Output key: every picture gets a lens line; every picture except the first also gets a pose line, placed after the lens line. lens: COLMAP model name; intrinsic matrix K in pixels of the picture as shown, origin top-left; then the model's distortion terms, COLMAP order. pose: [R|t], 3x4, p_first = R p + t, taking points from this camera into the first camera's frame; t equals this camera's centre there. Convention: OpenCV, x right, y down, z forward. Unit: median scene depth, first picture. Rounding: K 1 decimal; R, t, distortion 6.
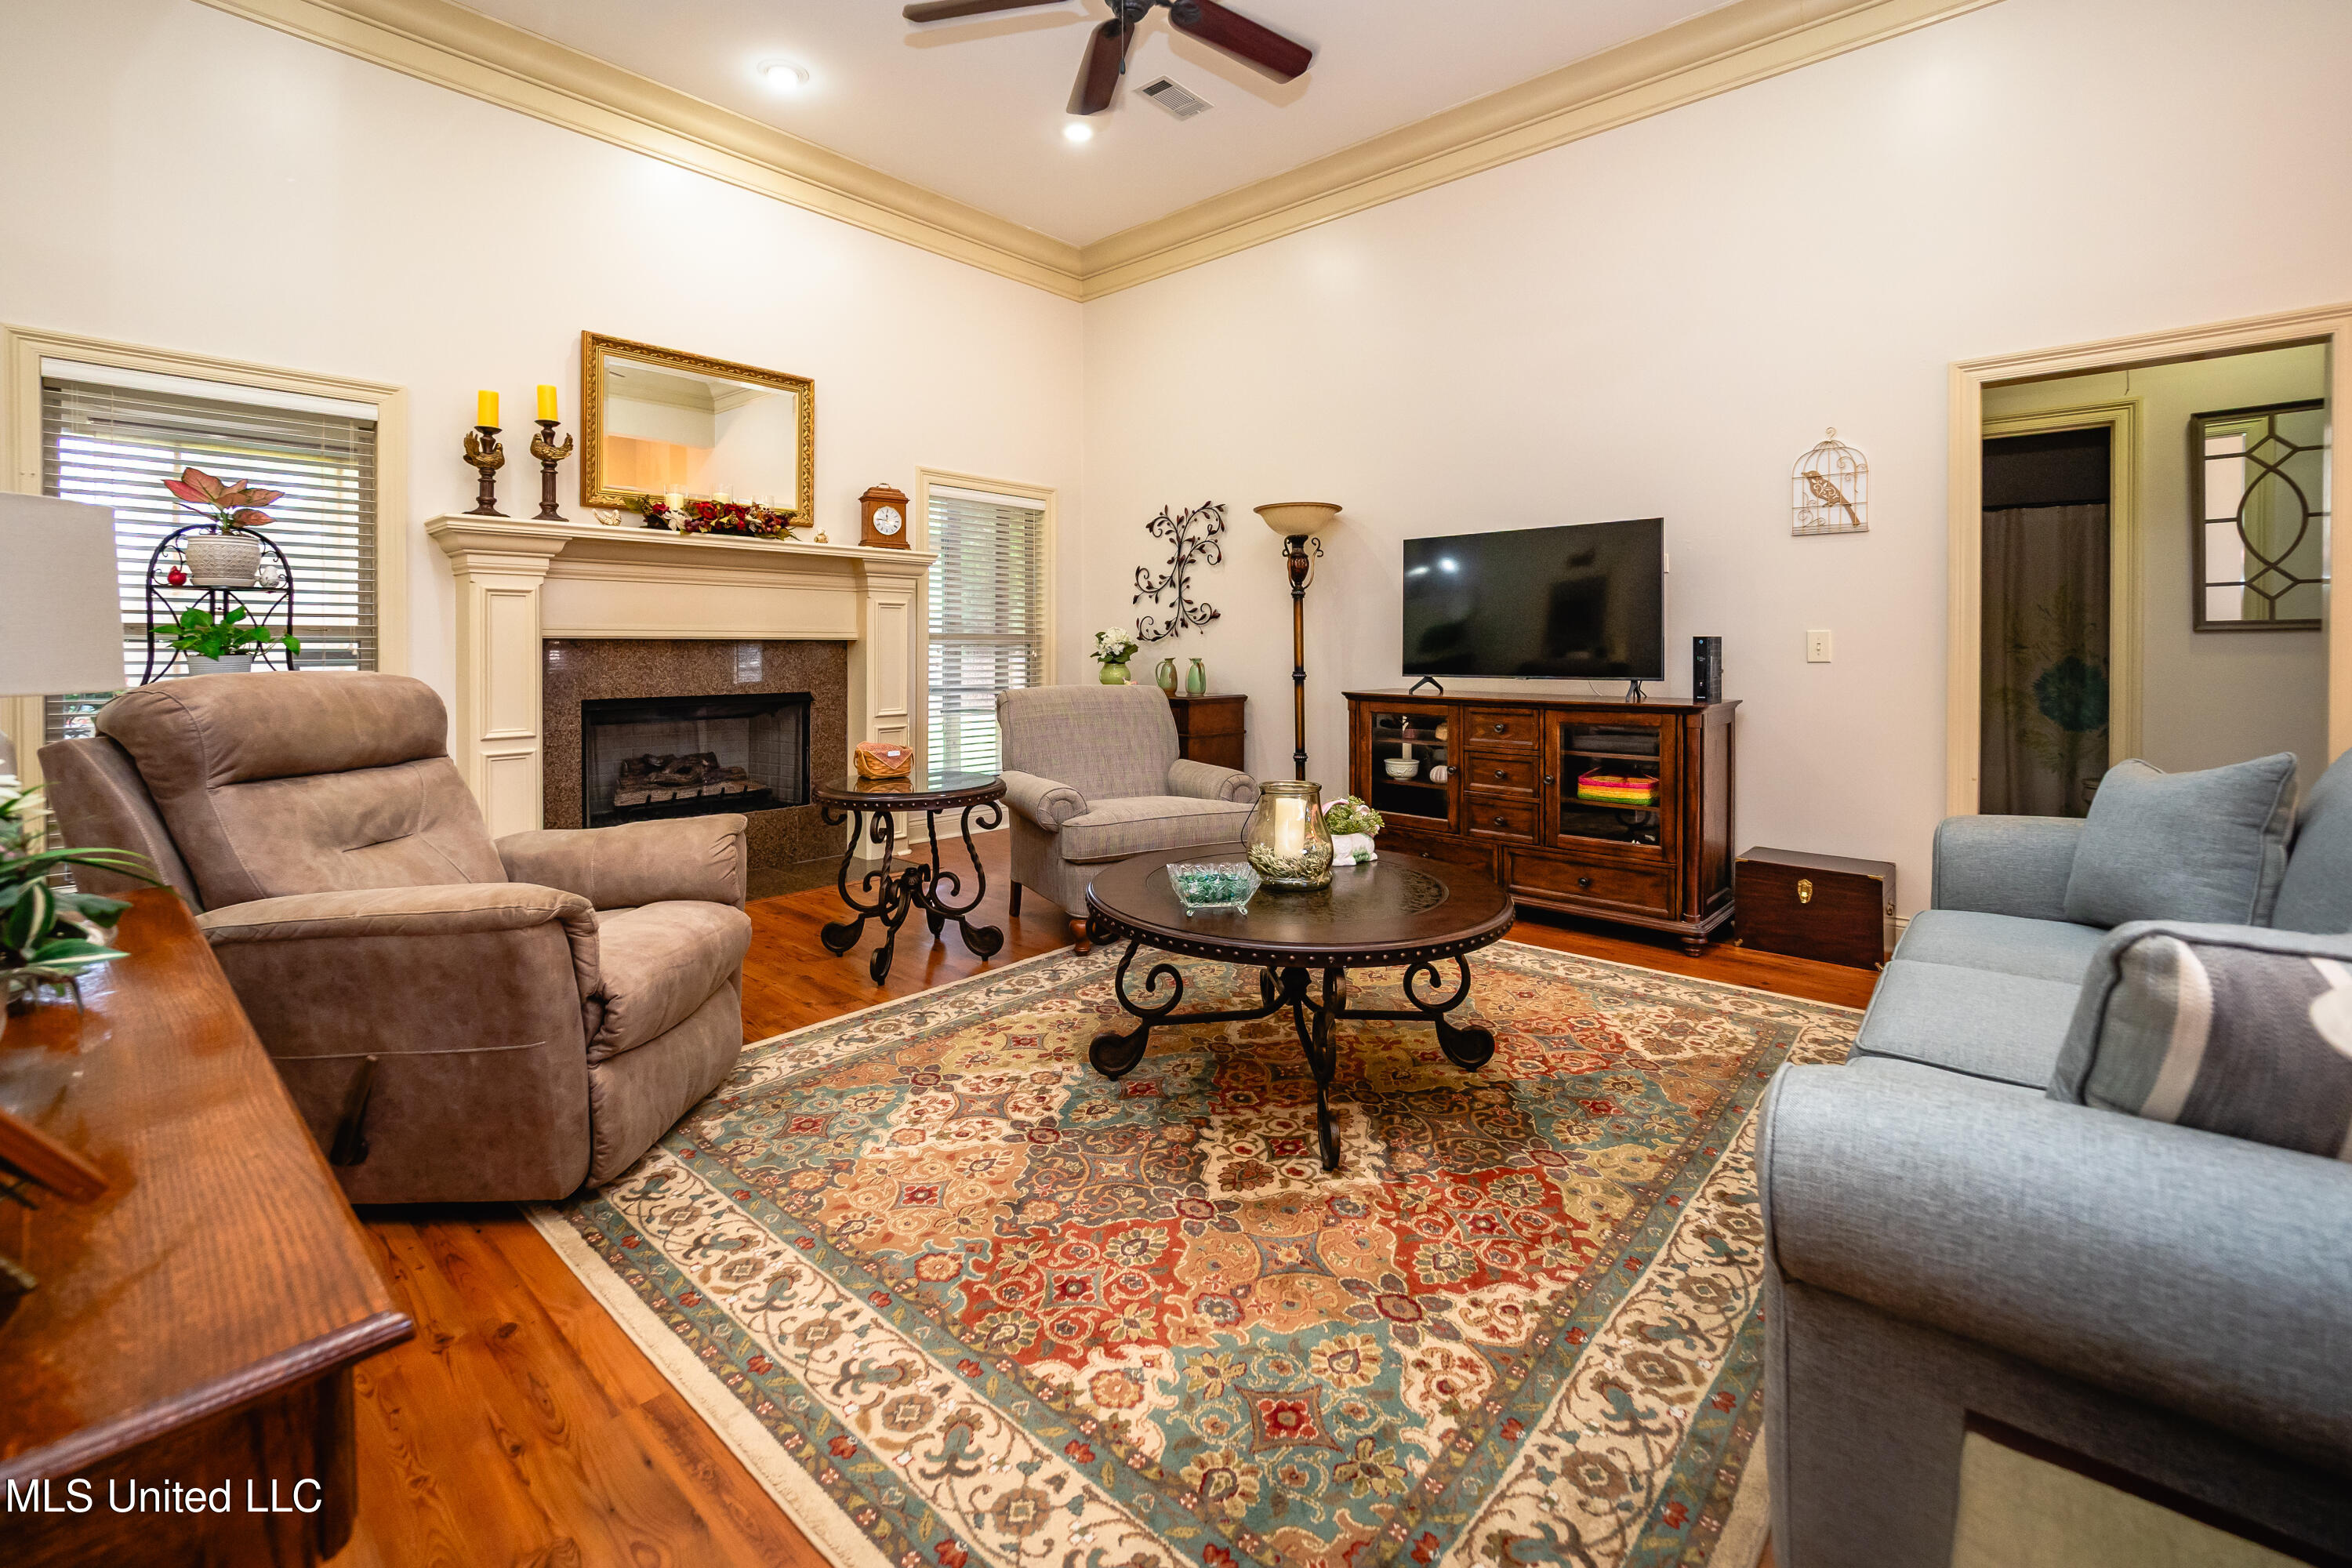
lens RADIAL K [[1064.1, 0, 1230.5], [0, 1064.1, 656.9], [0, 0, 1]] dist [0.000358, -0.000093]
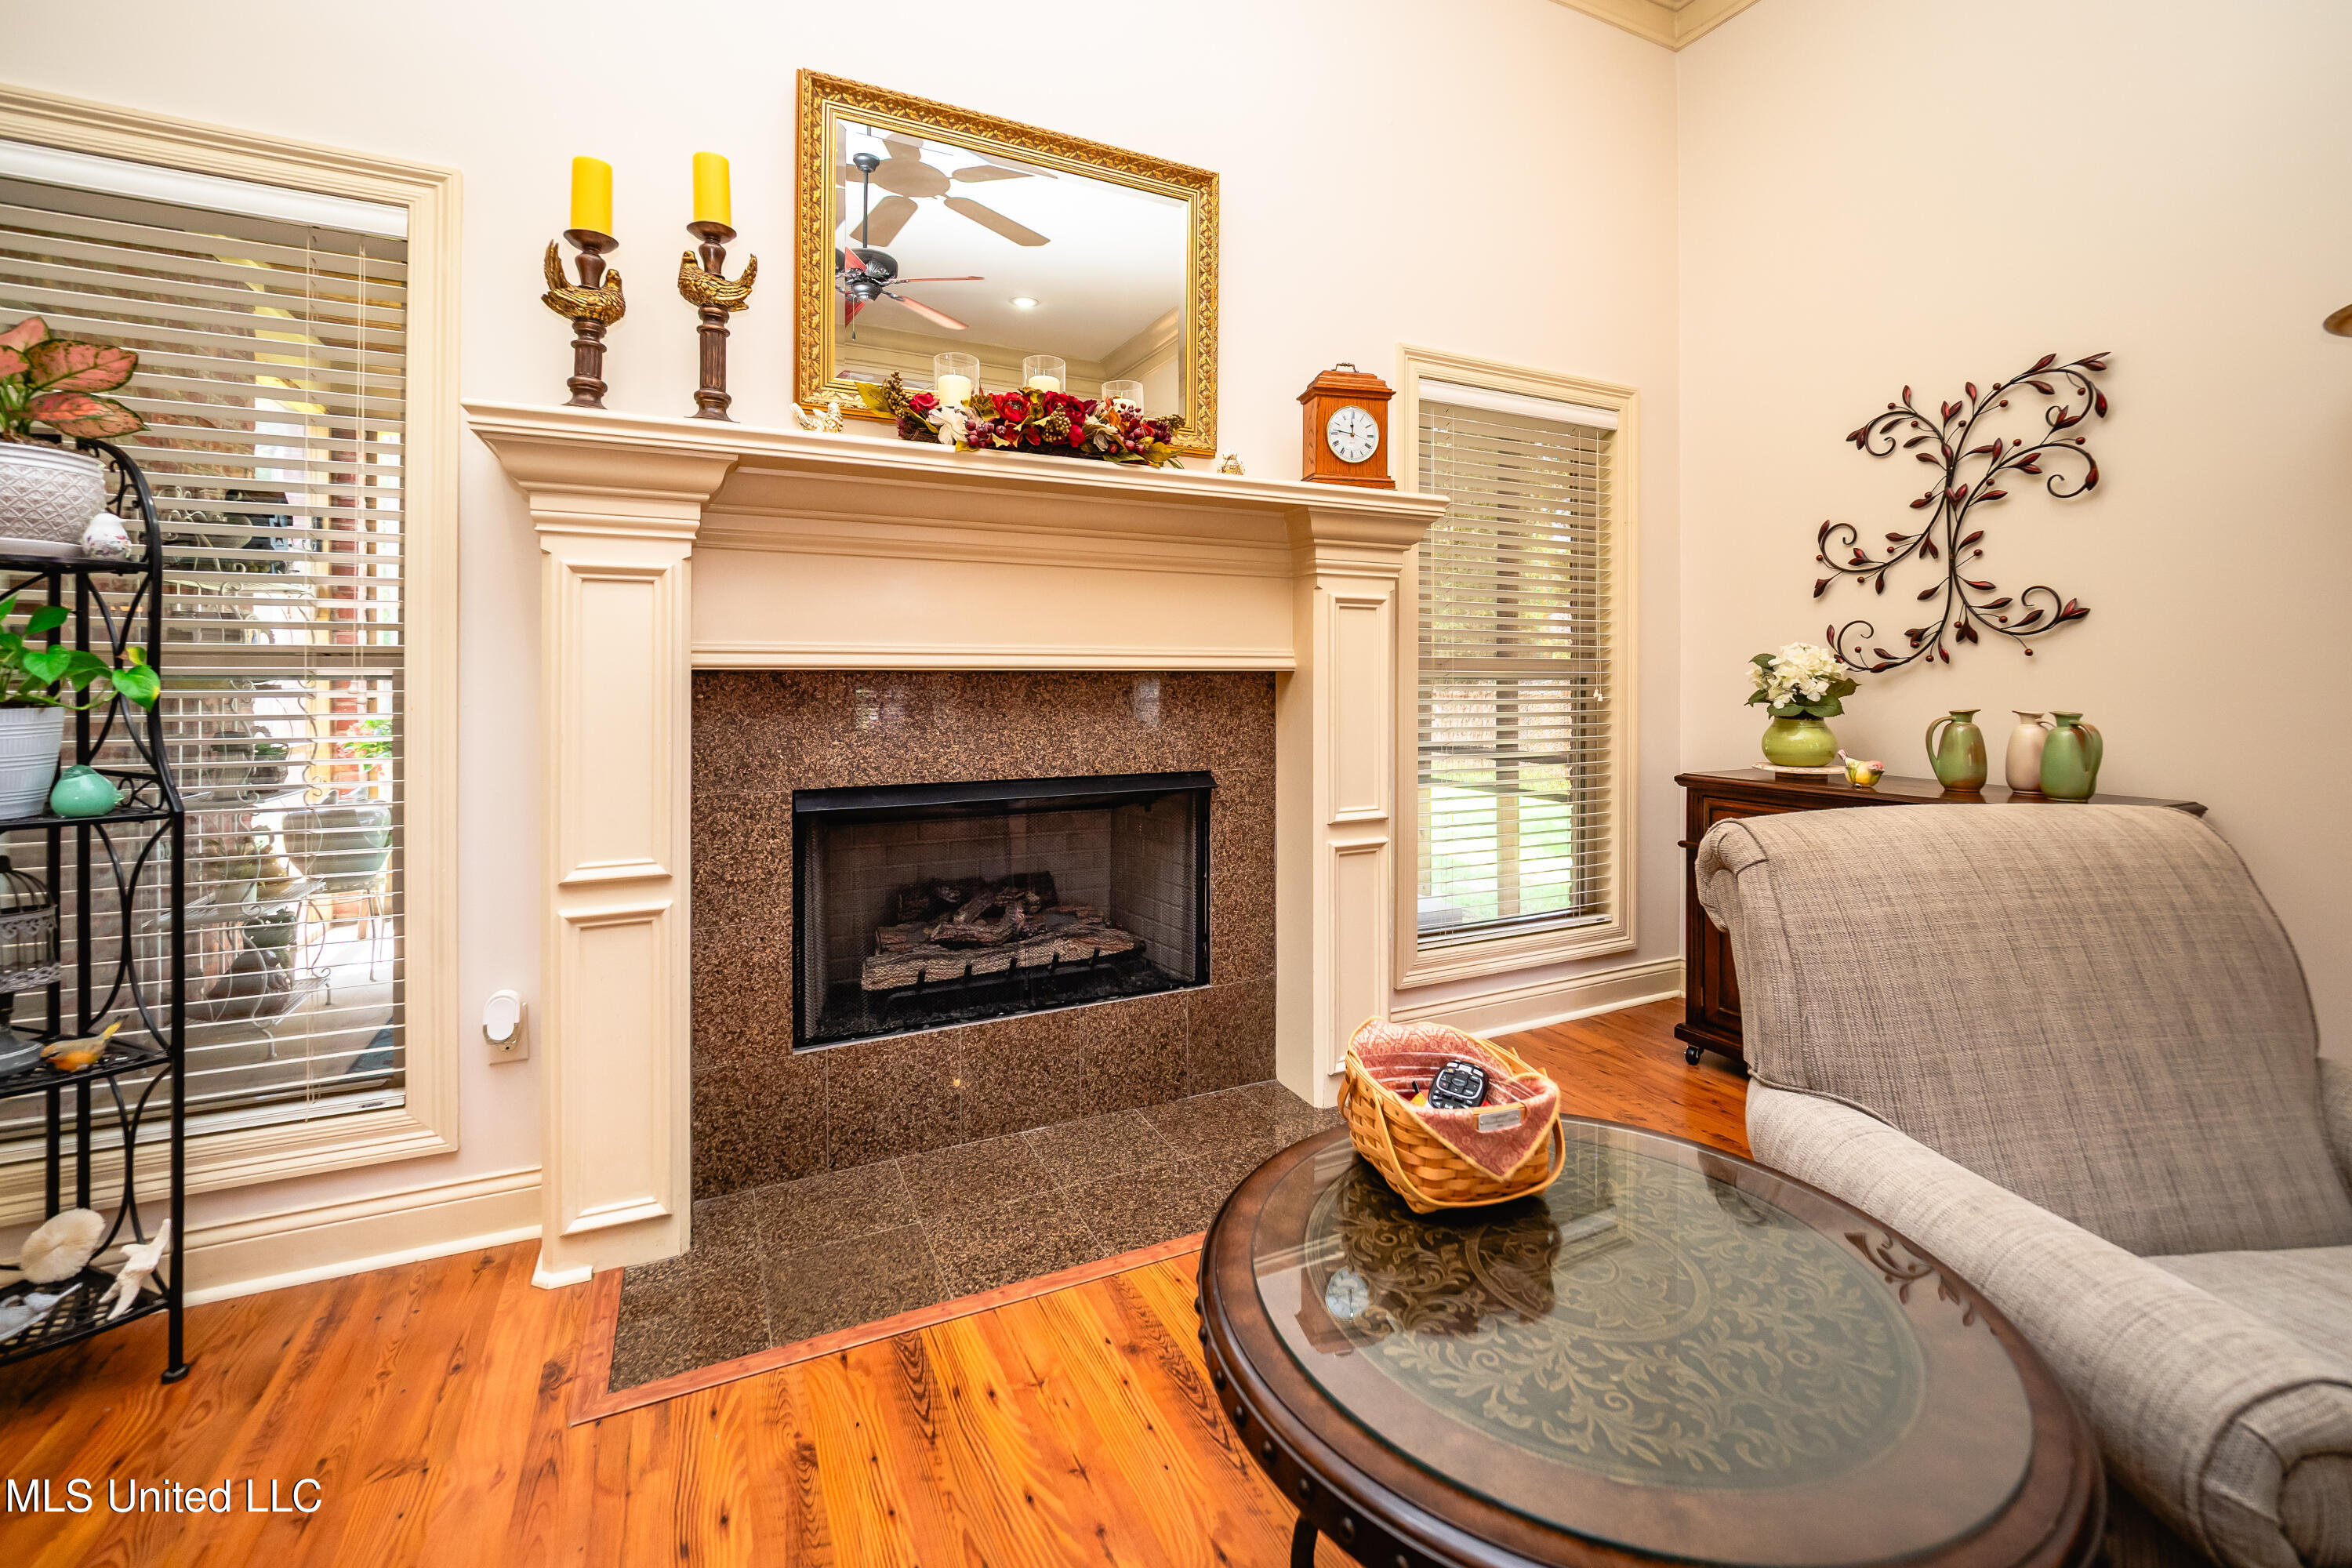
lens RADIAL K [[968.8, 0, 1195.7], [0, 968.8, 680.8], [0, 0, 1]] dist [0.000119, -0.000146]
pose [[0.924019, 0.002224, -0.382340, -0.216445], [-0.003184, 0.999993, -0.001880, -0.010536], [0.382333, 0.002955, 0.924020, 0.550328]]
